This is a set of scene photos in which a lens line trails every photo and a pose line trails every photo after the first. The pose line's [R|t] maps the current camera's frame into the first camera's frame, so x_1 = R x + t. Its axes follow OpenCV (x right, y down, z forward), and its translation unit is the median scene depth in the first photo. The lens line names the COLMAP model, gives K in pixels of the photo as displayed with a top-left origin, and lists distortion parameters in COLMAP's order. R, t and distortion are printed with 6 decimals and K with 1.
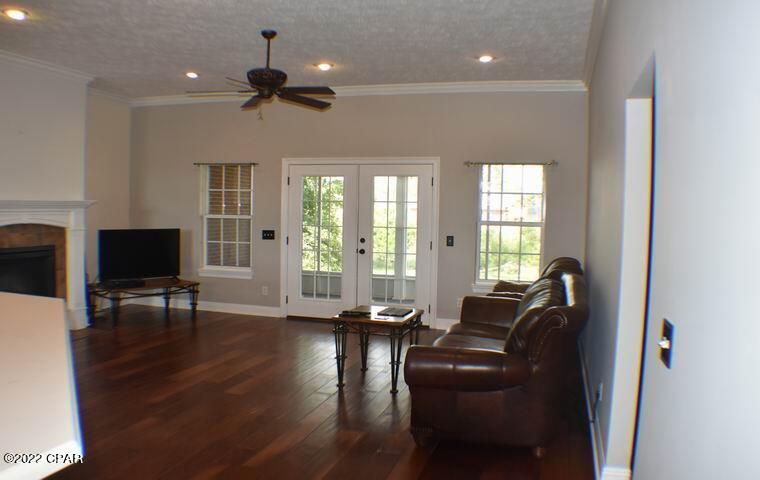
lens RADIAL K [[640.2, 0, 380.0], [0, 640.2, 240.0], [0, 0, 1]] dist [-0.175243, 0.015546]
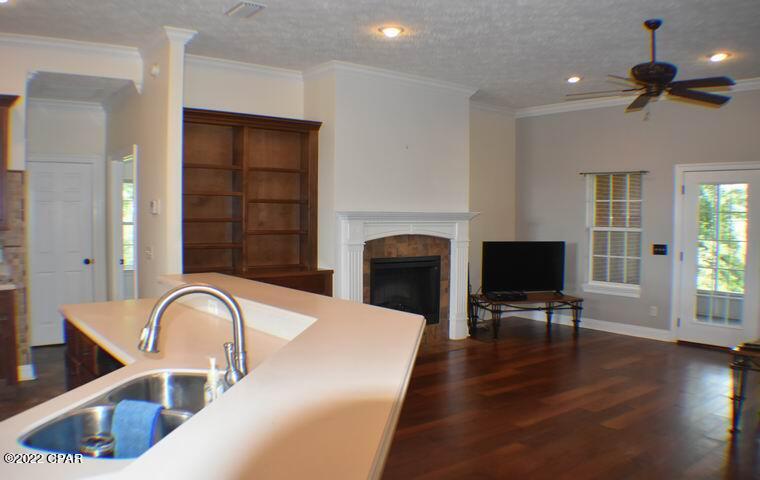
lens RADIAL K [[640.2, 0, 380.0], [0, 640.2, 240.0], [0, 0, 1]] dist [-0.175243, 0.015546]
pose [[0.823861, 0.009950, -0.566705, -0.005067], [-0.020602, 0.999711, -0.012399, -0.002815], [0.566417, 0.021890, 0.823828, 0.051754]]
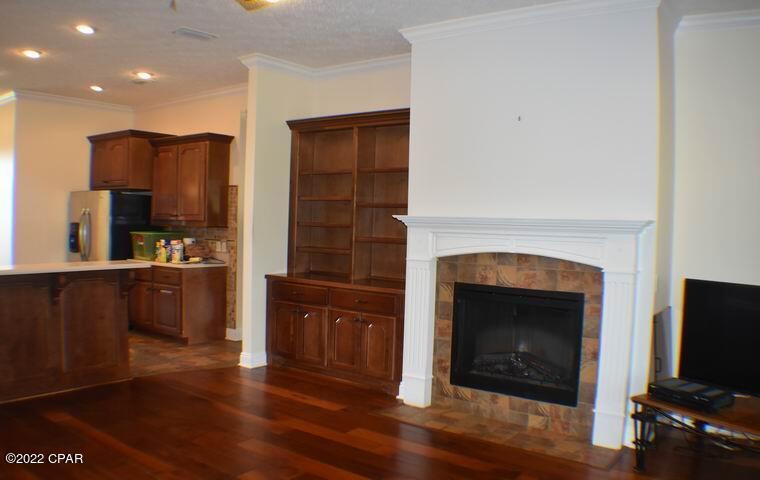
lens RADIAL K [[640.2, 0, 380.0], [0, 640.2, 240.0], [0, 0, 1]] dist [-0.175243, 0.015546]
pose [[-0.354101, -0.000309, -0.935207, 0.123135], [-0.077844, 0.996539, 0.029146, -0.048437], [0.931962, 0.083121, -0.352900, 1.052386]]
